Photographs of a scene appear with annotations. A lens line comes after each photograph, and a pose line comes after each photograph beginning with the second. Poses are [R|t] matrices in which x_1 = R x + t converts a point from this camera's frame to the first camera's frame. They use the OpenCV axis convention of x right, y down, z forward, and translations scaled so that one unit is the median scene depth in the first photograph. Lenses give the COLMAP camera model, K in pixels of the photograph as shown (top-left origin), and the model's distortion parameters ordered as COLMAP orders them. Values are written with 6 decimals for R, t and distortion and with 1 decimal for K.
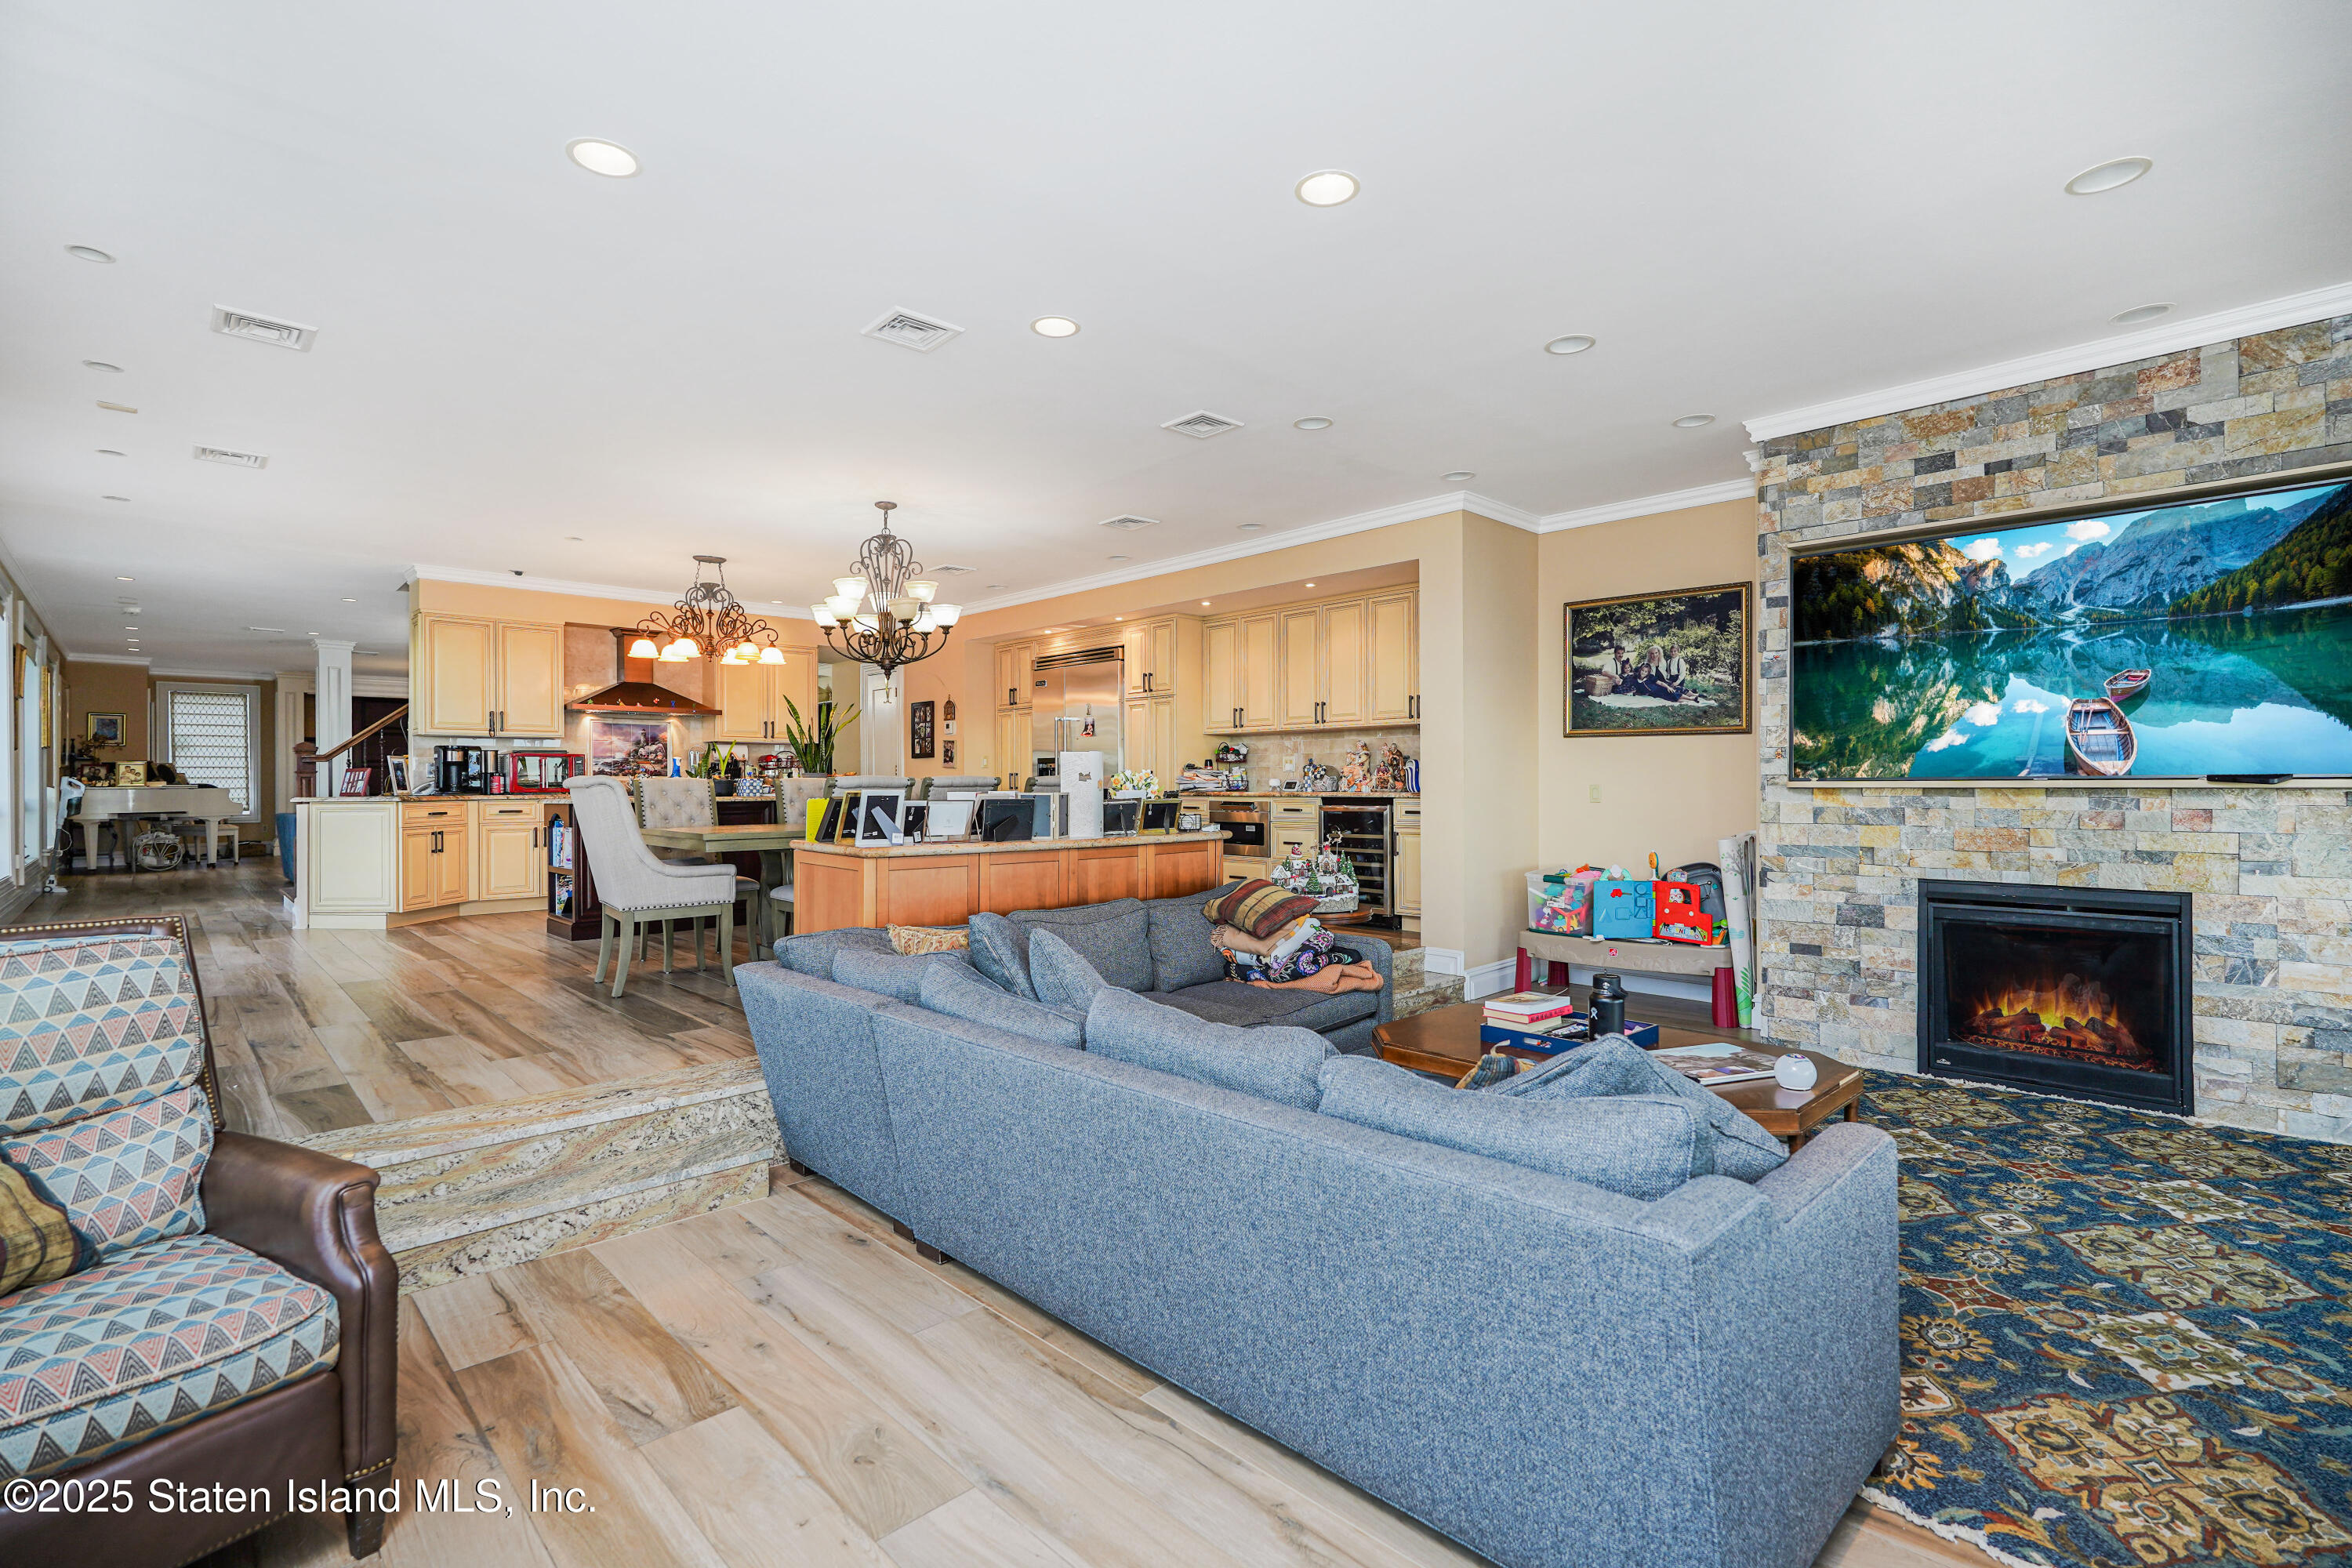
lens RADIAL K [[1085.8, 0, 1171.3], [0, 1085.8, 780.7], [0, 0, 1]] dist [-0.003616, 0.008975]
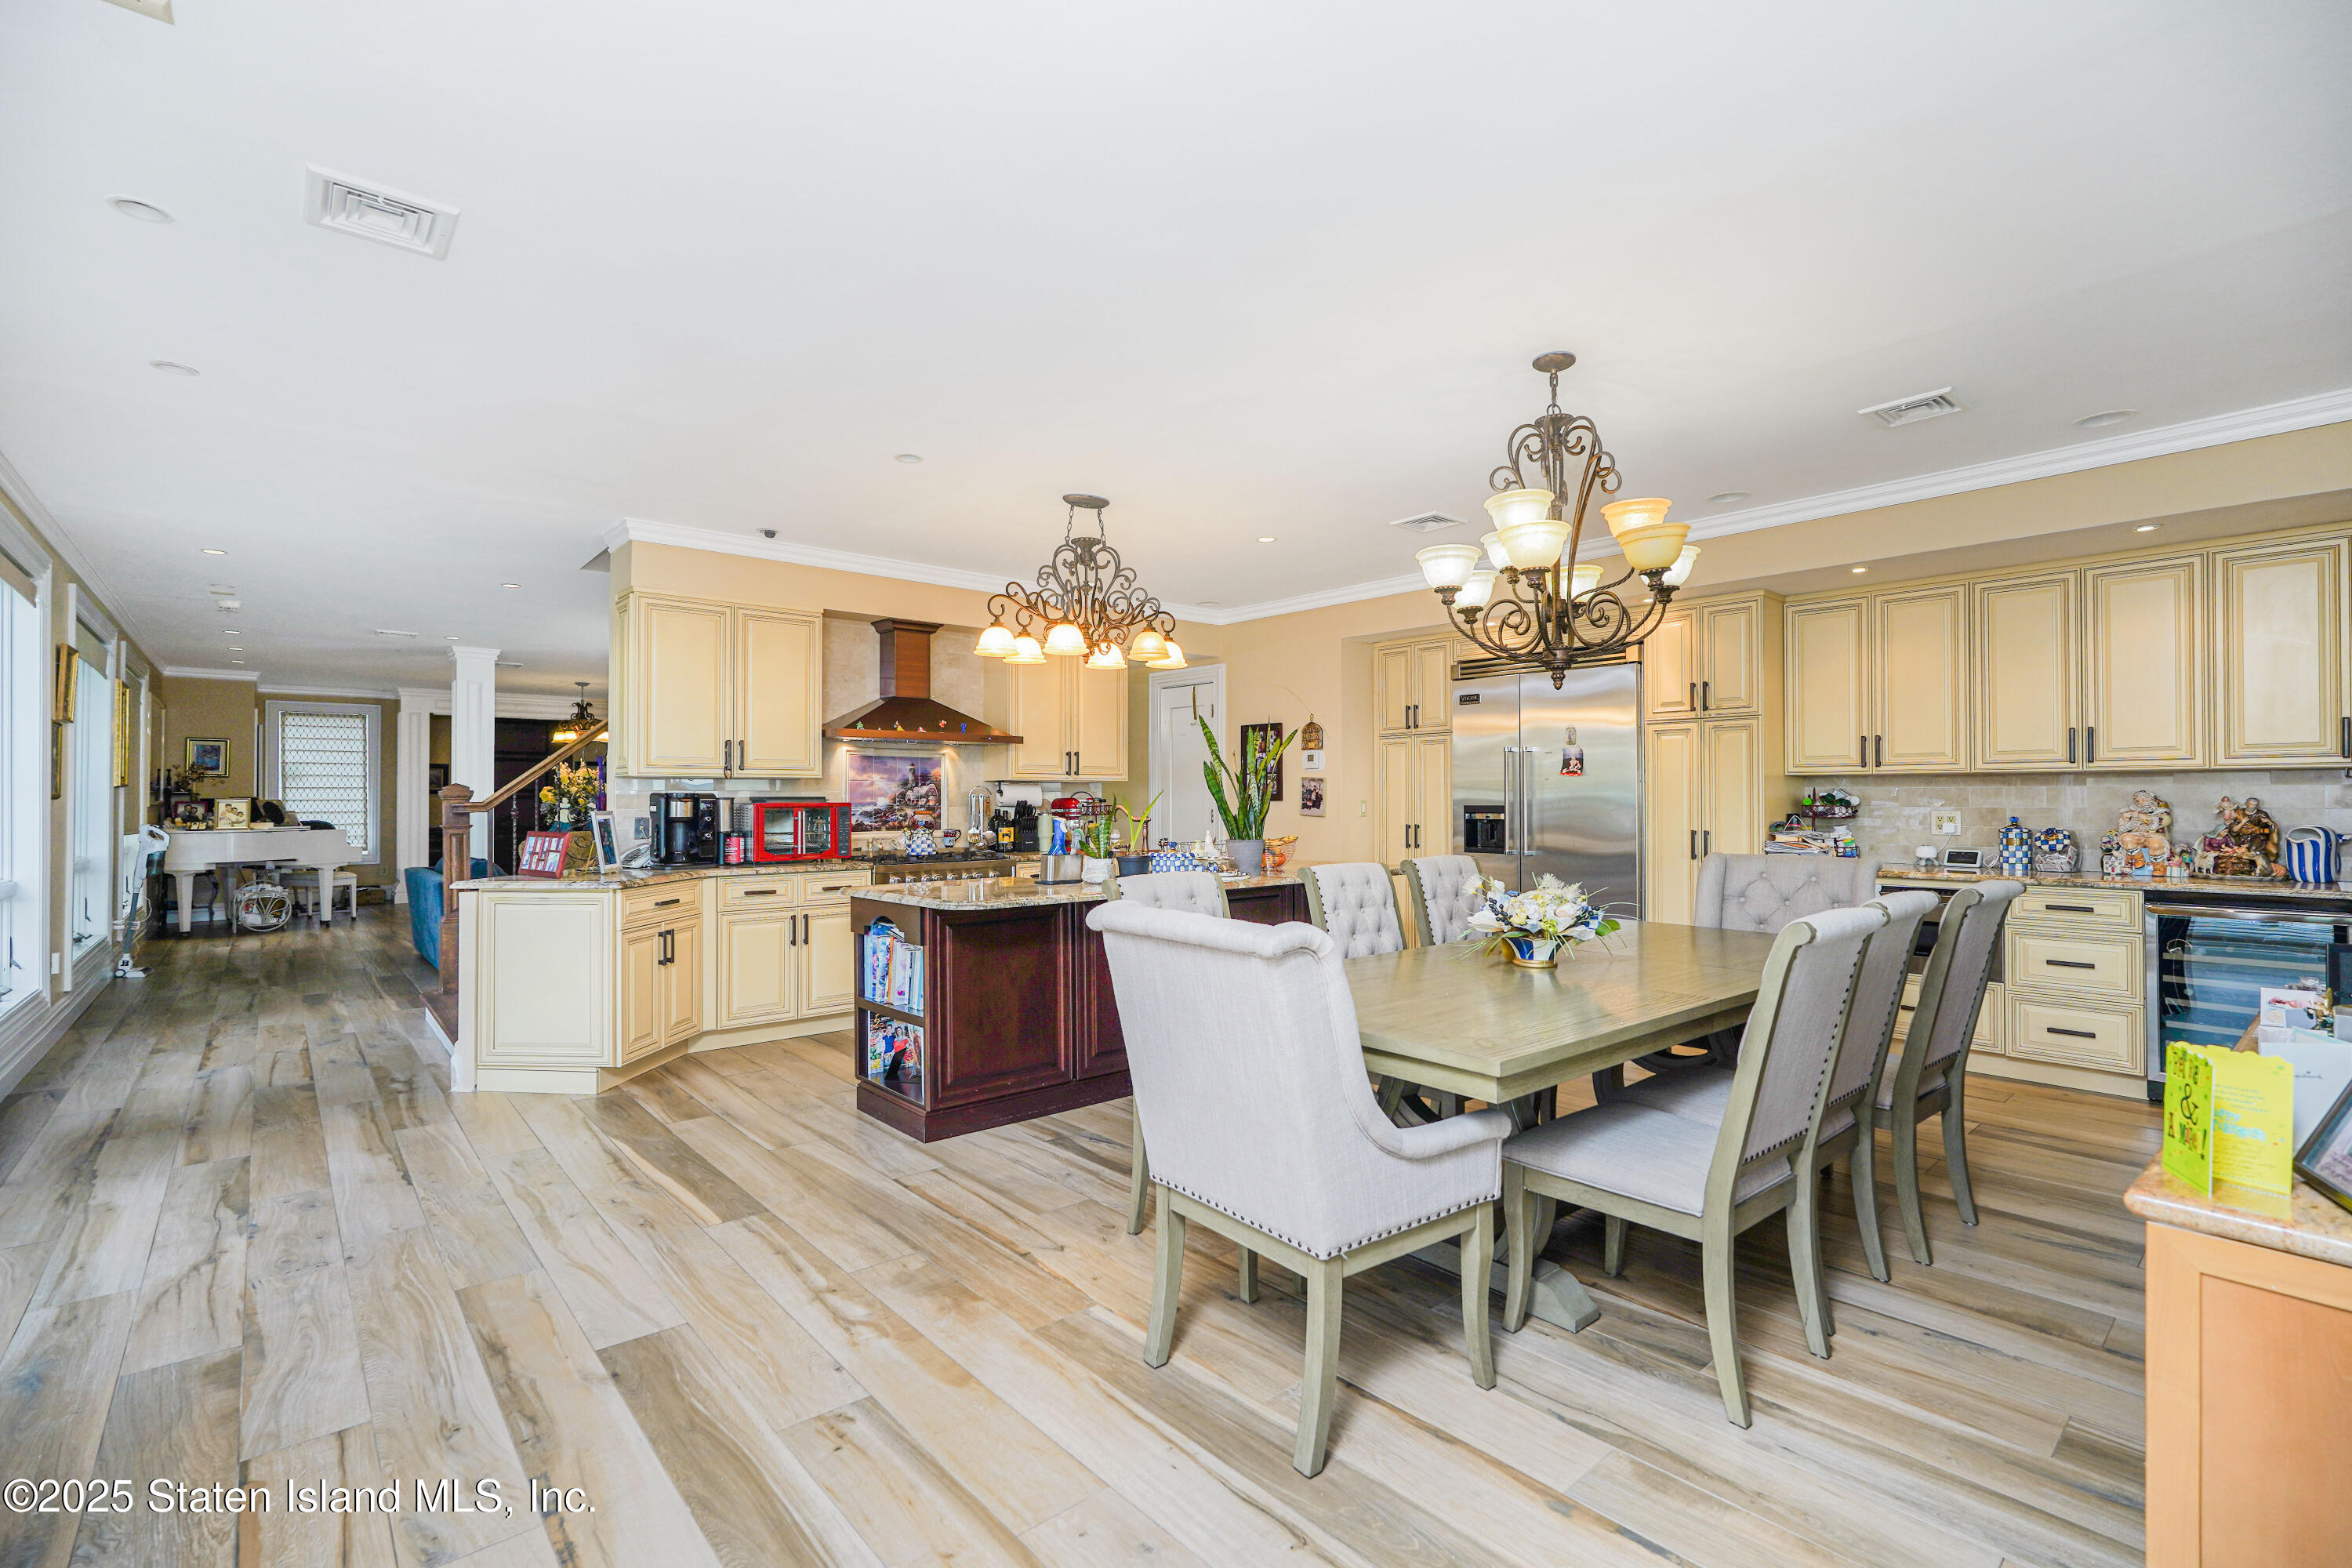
lens RADIAL K [[1056.0, 0, 1176.0], [0, 1056.0, 784.0], [0, 0, 1]] dist [-0.014070, 0.009505]
pose [[0.999169, 0.002125, -0.040703, -0.318957], [-0.002656, 0.999912, -0.012995, -0.028952], [0.040672, 0.013092, 0.999087, 0.357296]]
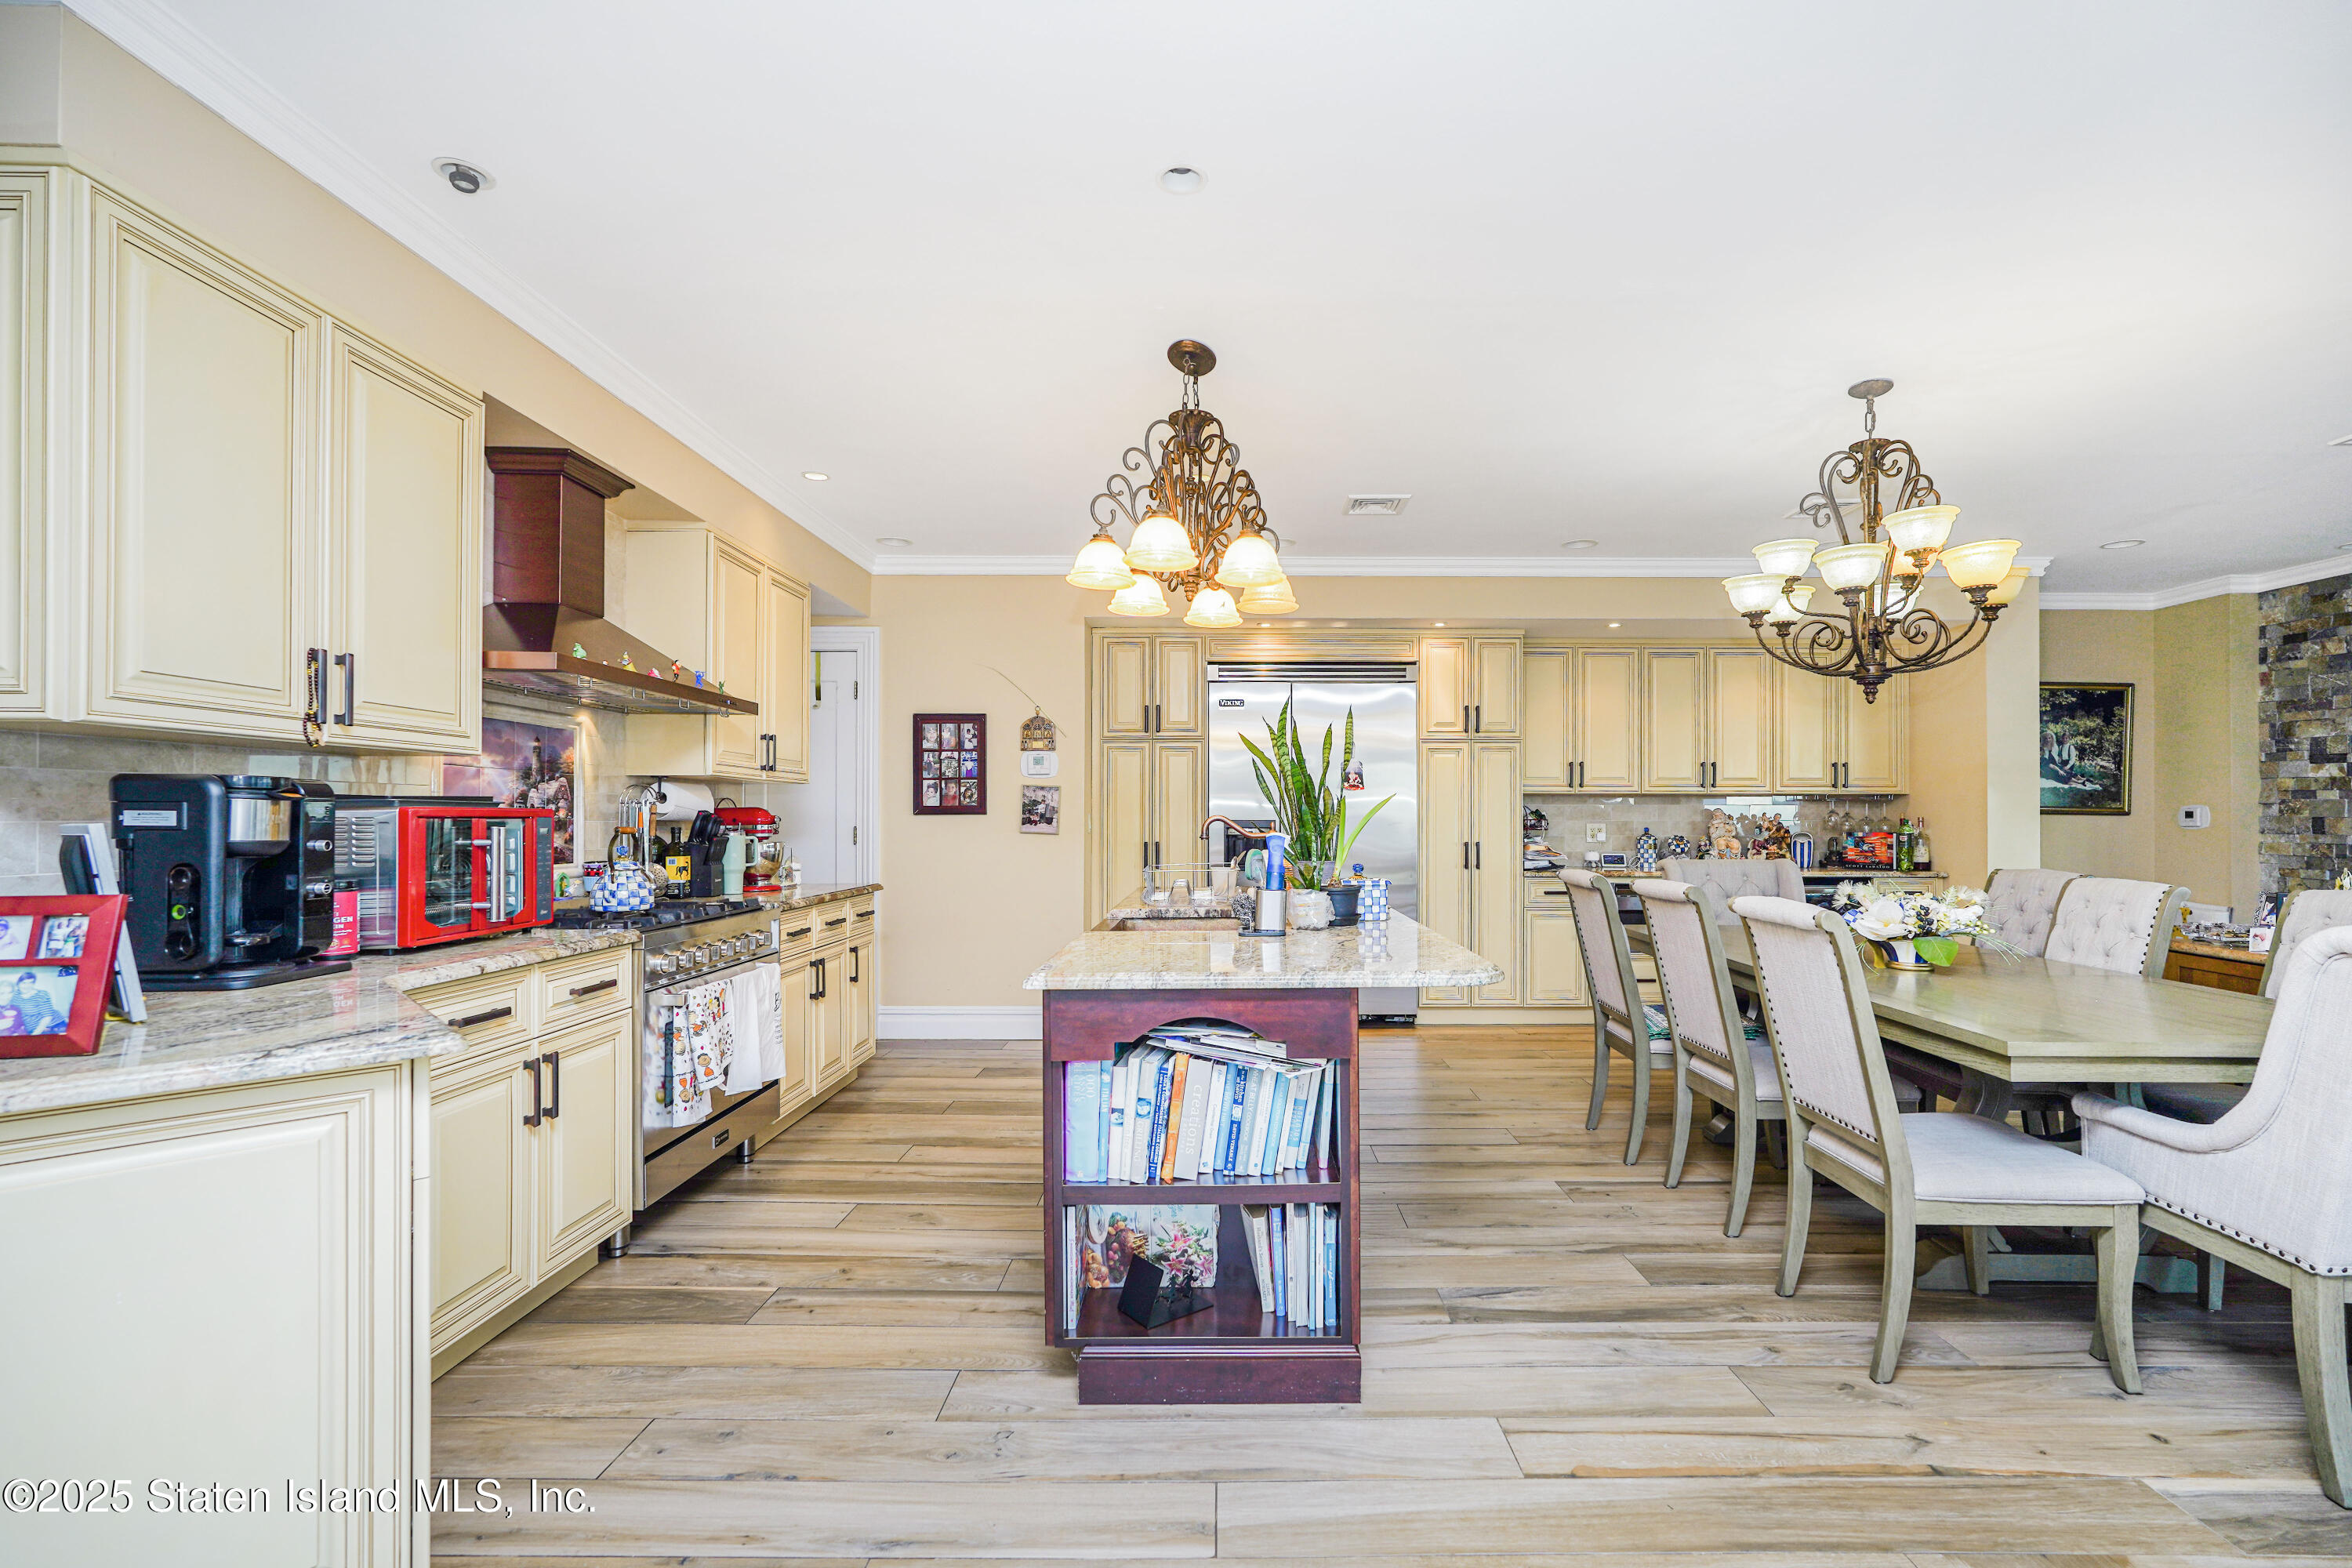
lens RADIAL K [[1062.2, 0, 1208.8], [0, 1062.2, 812.8], [0, 0, 1]] dist [-0.019102, 0.010447]
pose [[0.682378, 0.010026, 0.730930, -0.664423], [-0.003651, 0.999940, -0.010308, -0.021387], [-0.730990, 0.004365, 0.682374, 0.661295]]
